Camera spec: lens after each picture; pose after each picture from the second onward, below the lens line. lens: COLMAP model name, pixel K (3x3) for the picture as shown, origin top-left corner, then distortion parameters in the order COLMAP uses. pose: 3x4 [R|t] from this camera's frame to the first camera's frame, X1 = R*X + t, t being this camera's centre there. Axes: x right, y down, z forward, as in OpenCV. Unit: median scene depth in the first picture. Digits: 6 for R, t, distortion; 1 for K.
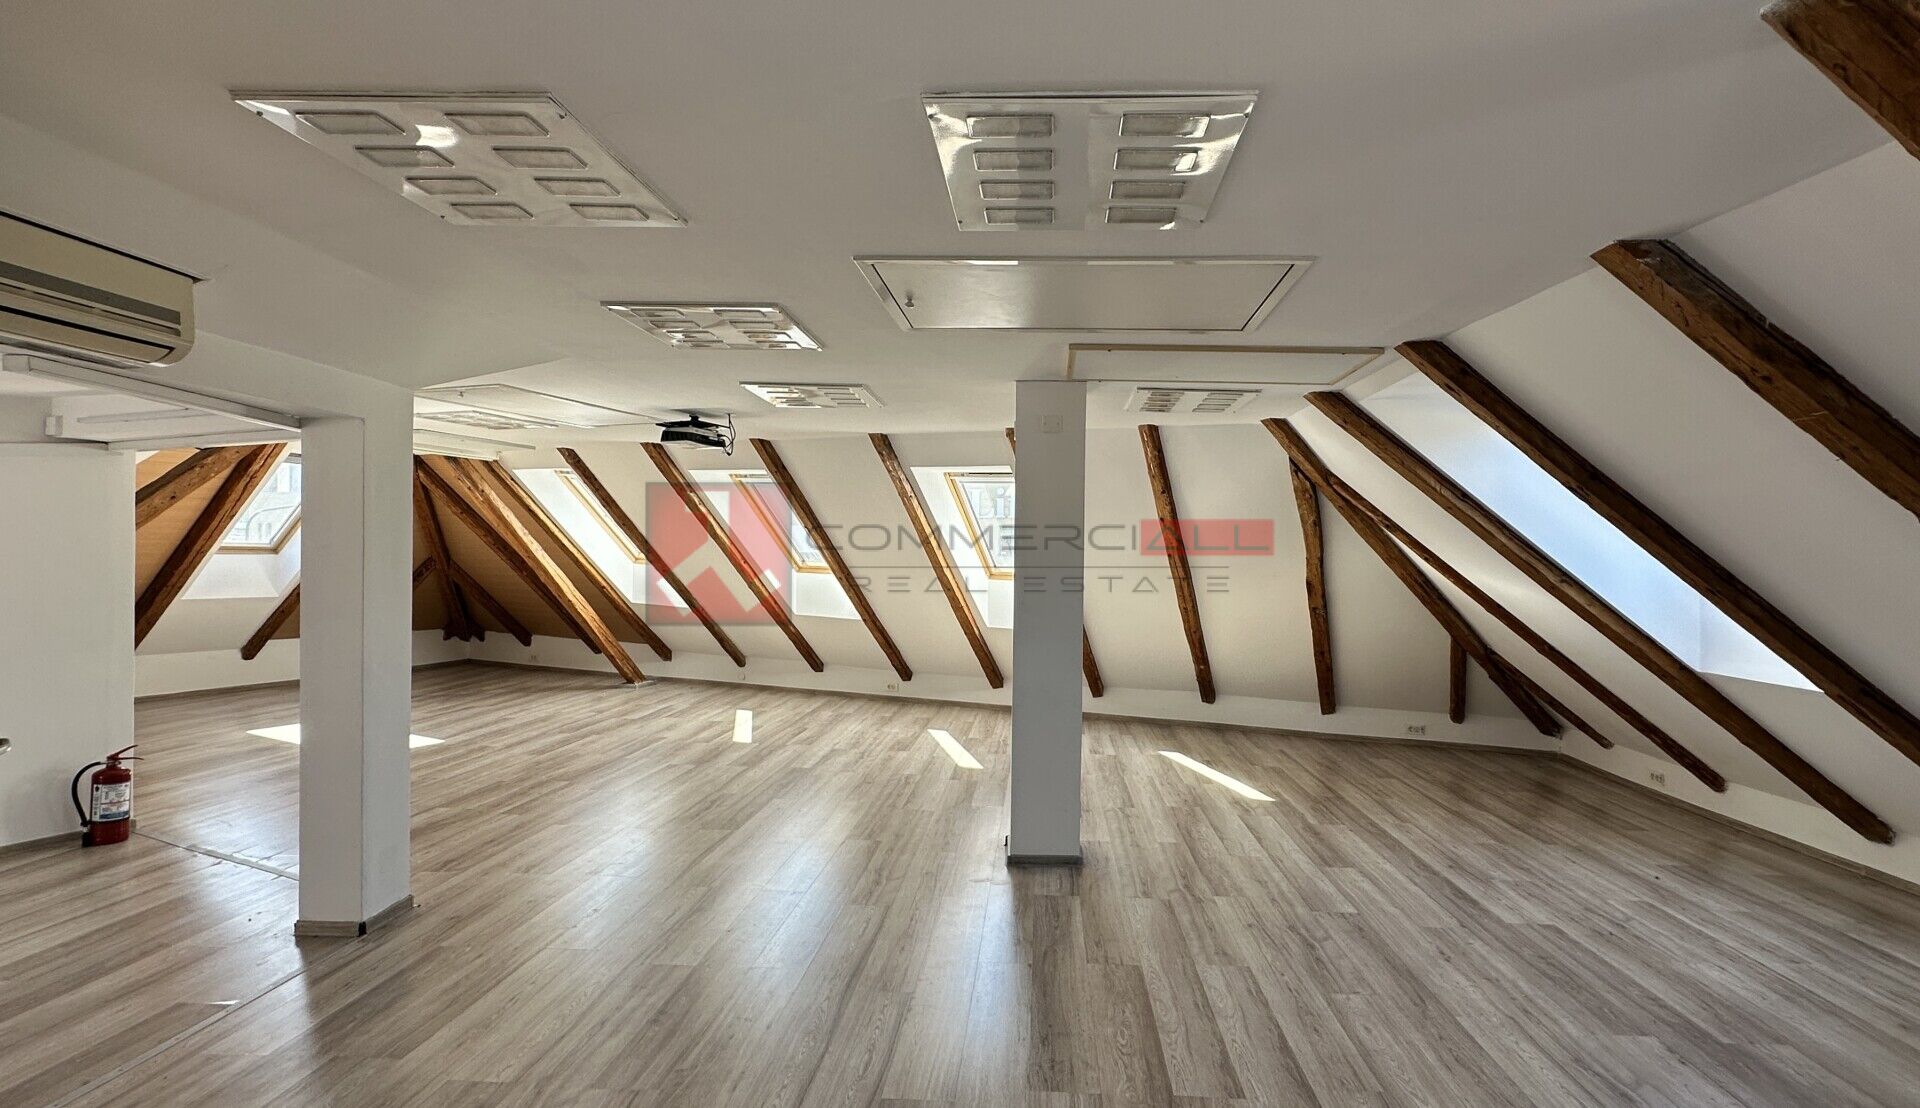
lens RADIAL K [[891.5, 0, 961.3], [0, 891.5, 561.5], [0, 0, 1]] dist [-0.000161, 0.001086]
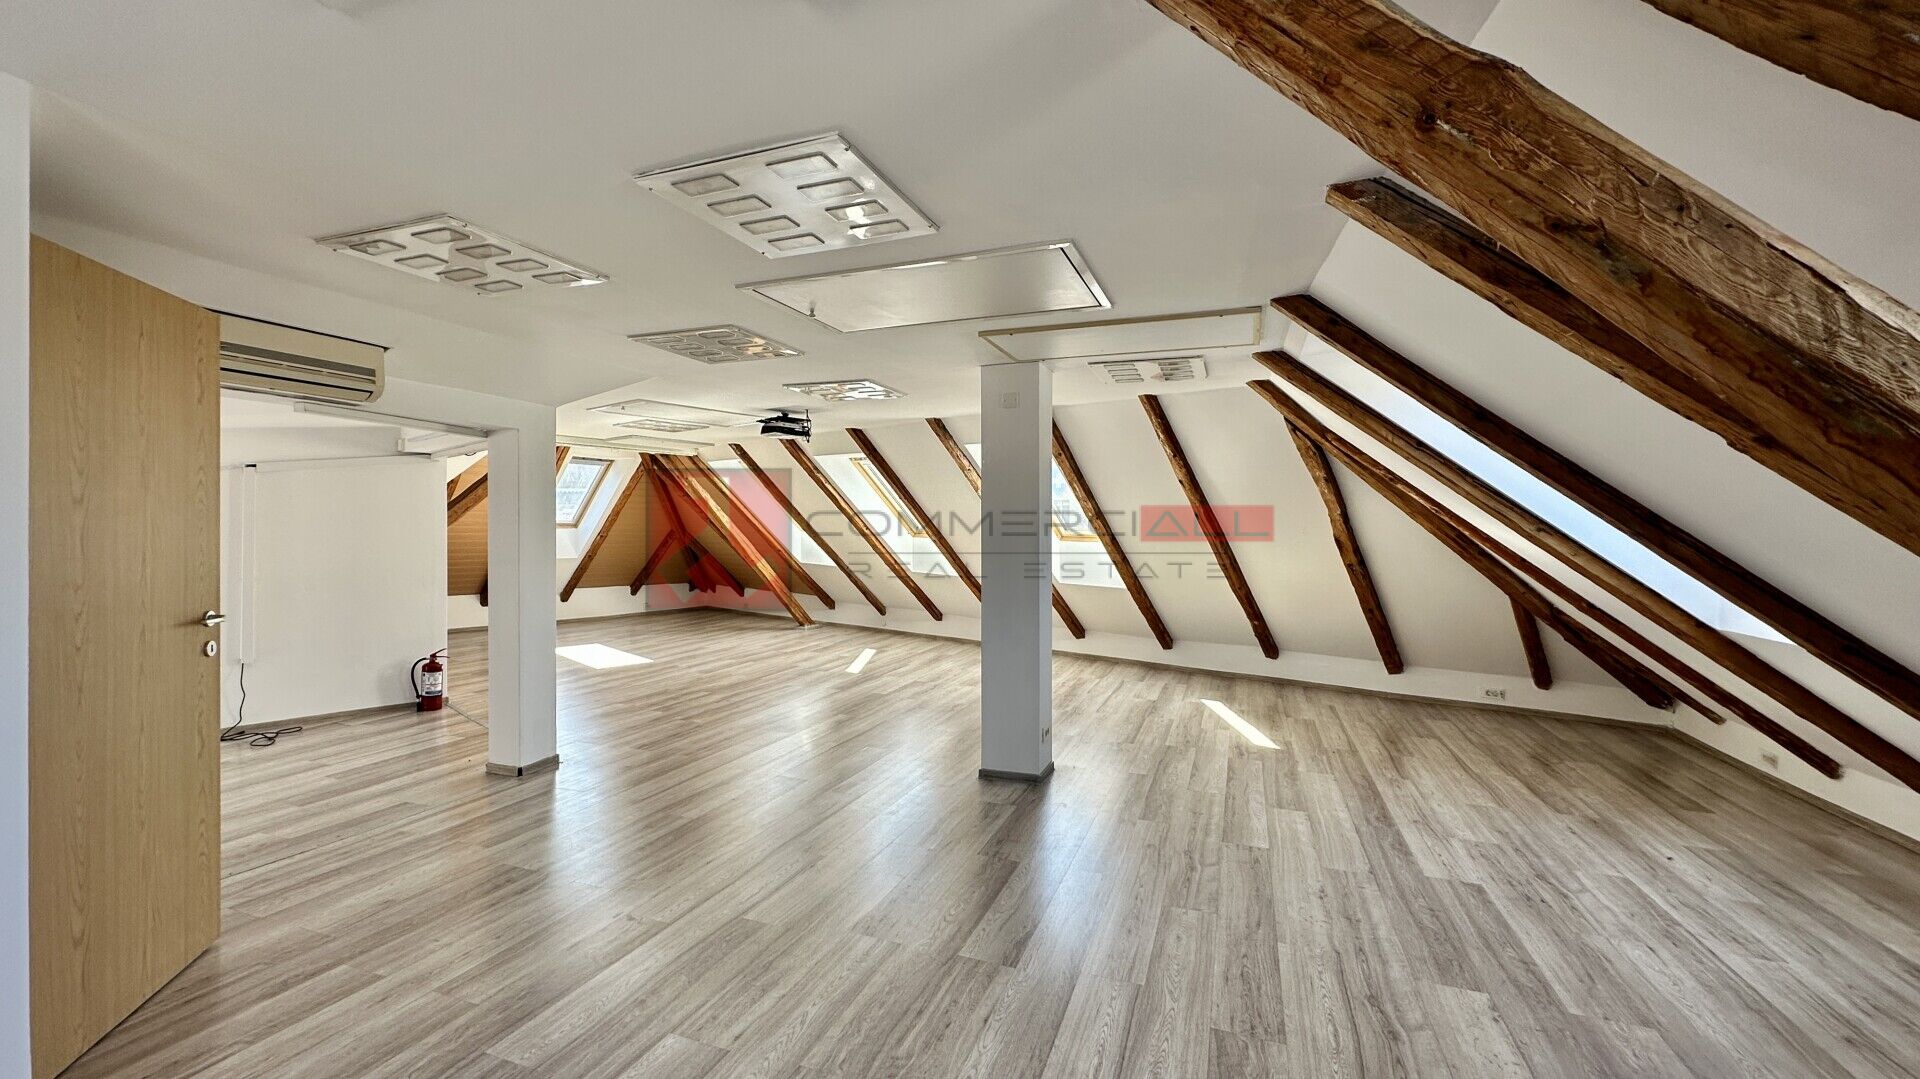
lens RADIAL K [[806.8, 0, 954.0], [0, 806.8, 535.2], [0, 0, 1]] dist [0.002305, 0.000015]
pose [[0.938752, -0.011759, -0.344393, 0.332381], [0.010340, 0.999929, -0.005956, 0.022800], [0.344439, 0.002030, 0.938807, -0.011135]]
